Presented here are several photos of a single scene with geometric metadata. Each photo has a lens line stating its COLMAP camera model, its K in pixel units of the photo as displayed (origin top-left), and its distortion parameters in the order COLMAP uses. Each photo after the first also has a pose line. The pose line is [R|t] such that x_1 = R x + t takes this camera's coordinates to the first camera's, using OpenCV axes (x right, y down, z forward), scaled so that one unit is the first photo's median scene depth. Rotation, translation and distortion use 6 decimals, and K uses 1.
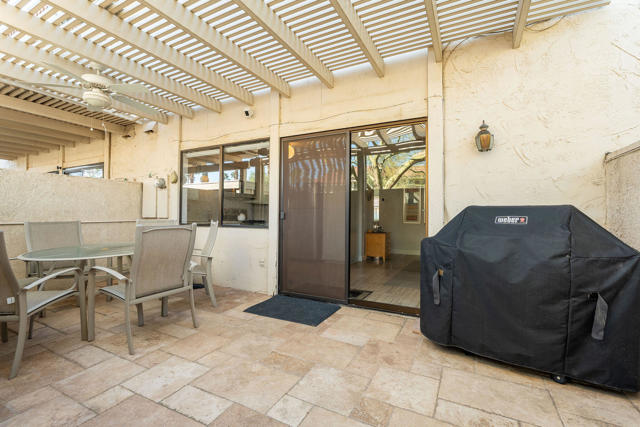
lens RADIAL K [[292.6, 0, 317.7], [0, 292.6, 212.4], [0, 0, 1]] dist [-0.006757, 0.000621]
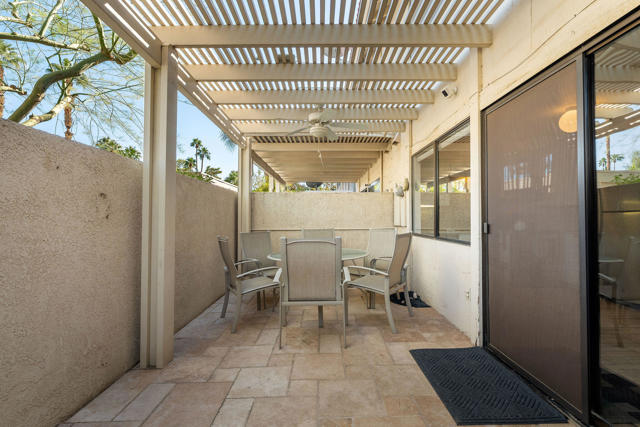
lens RADIAL K [[292.6, 0, 317.7], [0, 292.6, 212.4], [0, 0, 1]] dist [-0.006757, 0.000621]
pose [[0.457788, -0.023973, -0.888738, 0.408377], [0.015713, 0.999698, -0.018873, -0.025641], [0.888922, -0.005325, 0.458027, 0.515290]]
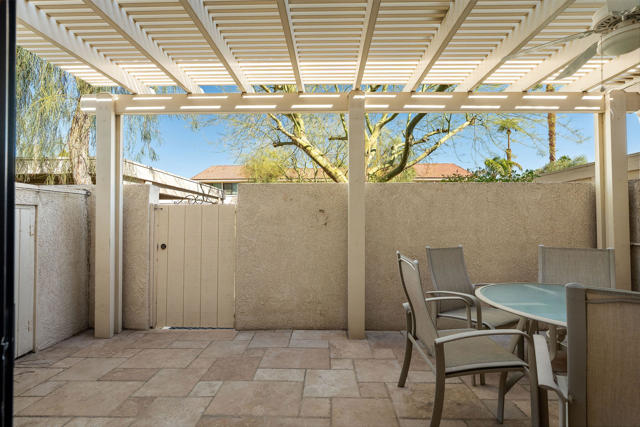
lens RADIAL K [[286.0, 0, 318.8], [0, 286.0, 212.2], [0, 0, 1]] dist [-0.005373, -0.000243]
pose [[-0.891815, -0.012016, -0.452241, 0.028013], [0.003290, 0.999448, -0.033044, -0.048191], [0.452389, -0.030957, -0.891283, 1.482881]]
